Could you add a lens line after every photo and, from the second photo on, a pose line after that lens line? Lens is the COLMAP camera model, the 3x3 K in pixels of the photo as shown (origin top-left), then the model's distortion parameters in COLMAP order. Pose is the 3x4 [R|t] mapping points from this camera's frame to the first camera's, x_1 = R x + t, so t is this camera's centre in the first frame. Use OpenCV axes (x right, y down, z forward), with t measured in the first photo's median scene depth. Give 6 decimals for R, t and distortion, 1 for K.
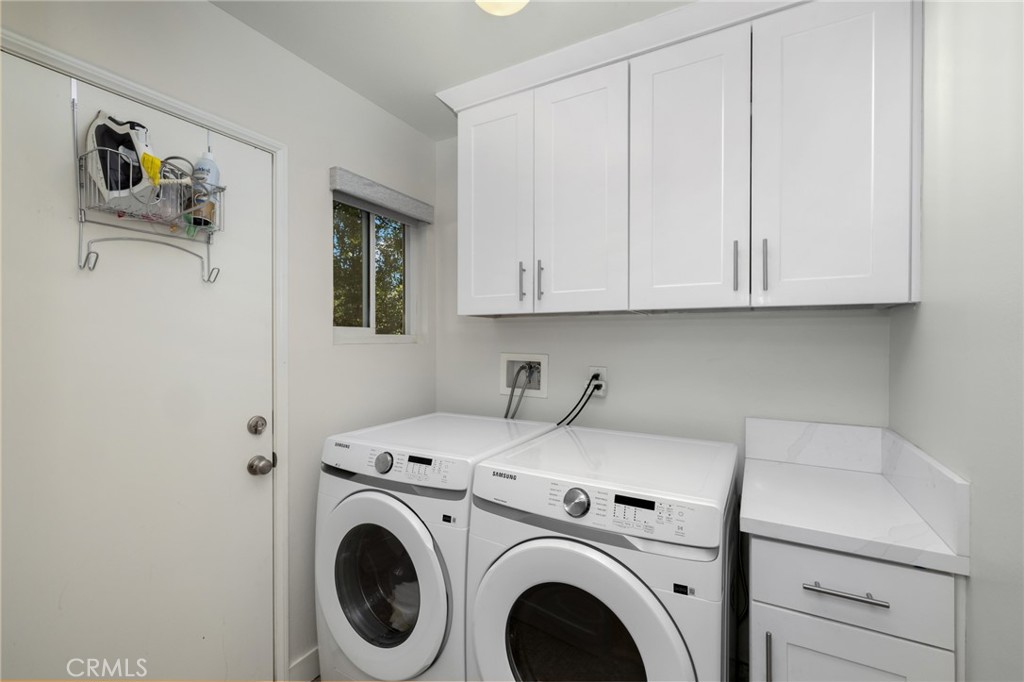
lens RADIAL K [[424.7, 0, 512.0], [0, 424.7, 341.0], [0, 0, 1]] dist [-0.000117, -0.000450]
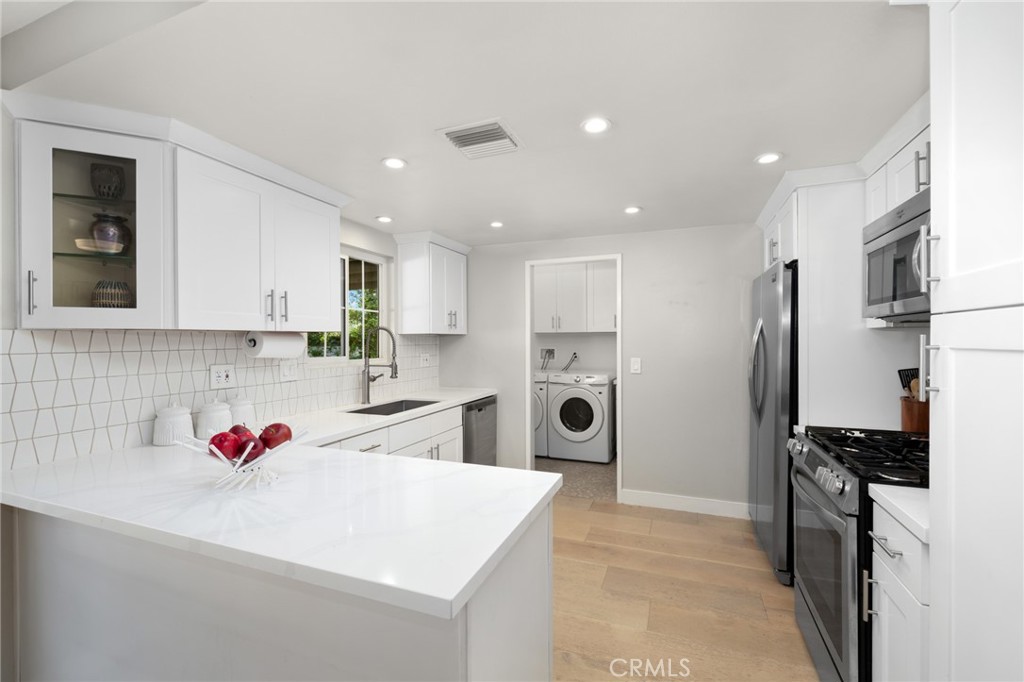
lens RADIAL K [[432.4, 0, 512.0], [0, 432.4, 341.0], [0, 0, 1]] dist [-0.000383, 0.000004]
pose [[0.990491, -0.007166, 0.137388, -0.721834], [0.007950, 0.999955, -0.005161, 0.009978], [-0.137345, 0.006205, 0.990504, -2.132787]]
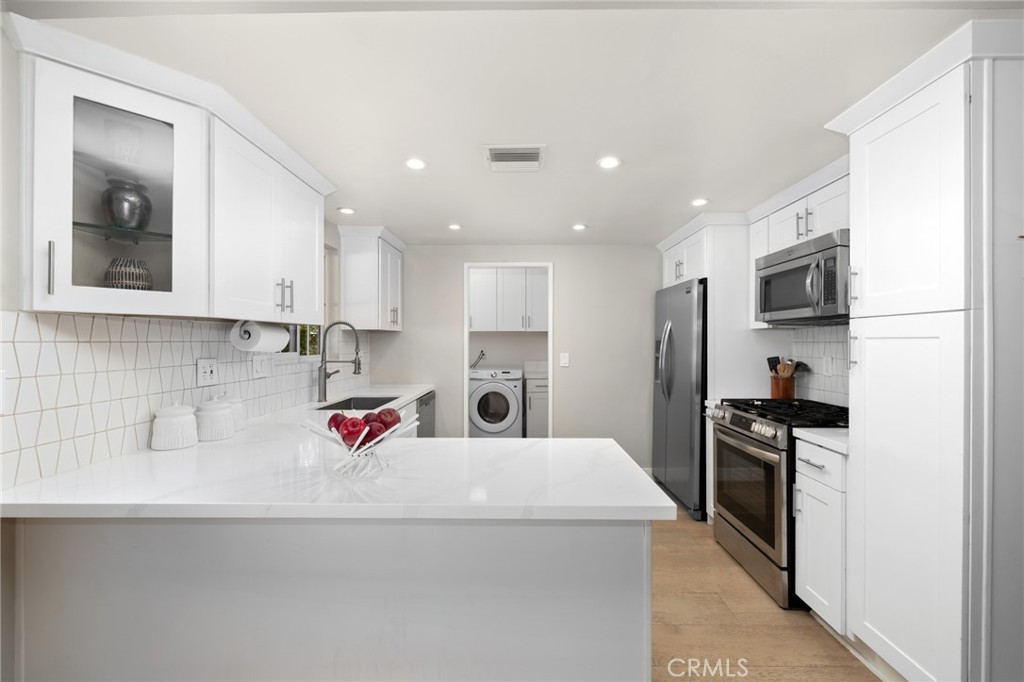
lens RADIAL K [[432.4, 0, 512.0], [0, 432.4, 341.0], [0, 0, 1]] dist [-0.000383, 0.000004]
pose [[0.879735, -0.000571, 0.475464, -1.261064], [0.004115, 0.999971, -0.006414, 0.031592], [-0.475447, 0.007599, 0.879712, -2.134077]]
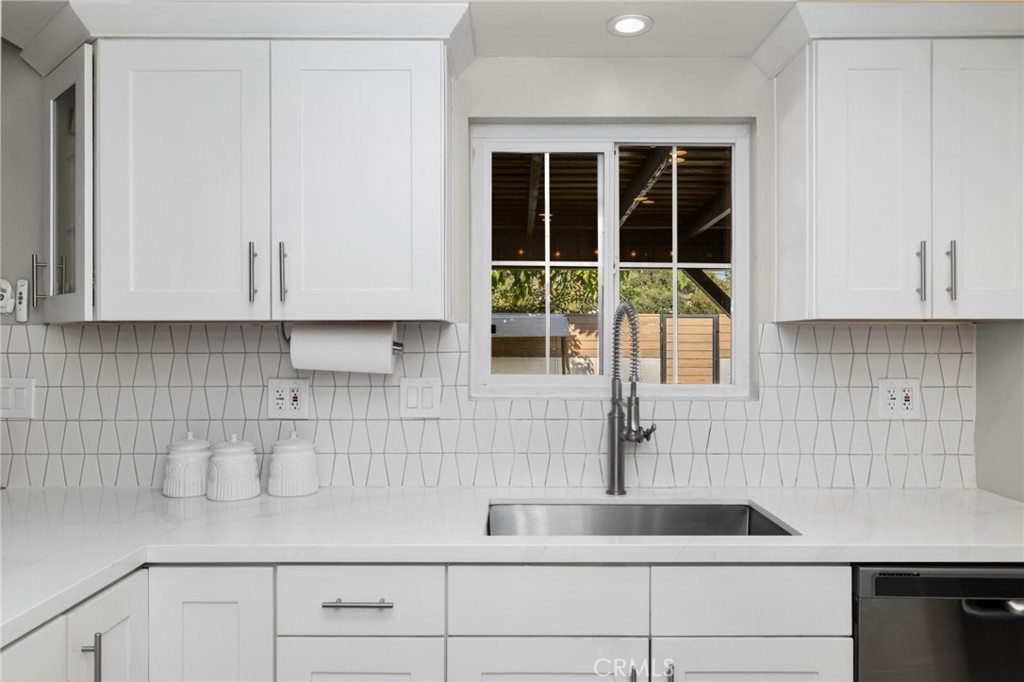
lens RADIAL K [[722.3, 0, 512.0], [0, 722.3, 341.0], [0, 0, 1]] dist [0.004485, 0.001213]
pose [[0.490359, 0.000532, -0.871520, -0.053701], [-0.006437, 0.999975, -0.003011, 0.000551], [0.871497, 0.007086, 0.490350, -0.963184]]
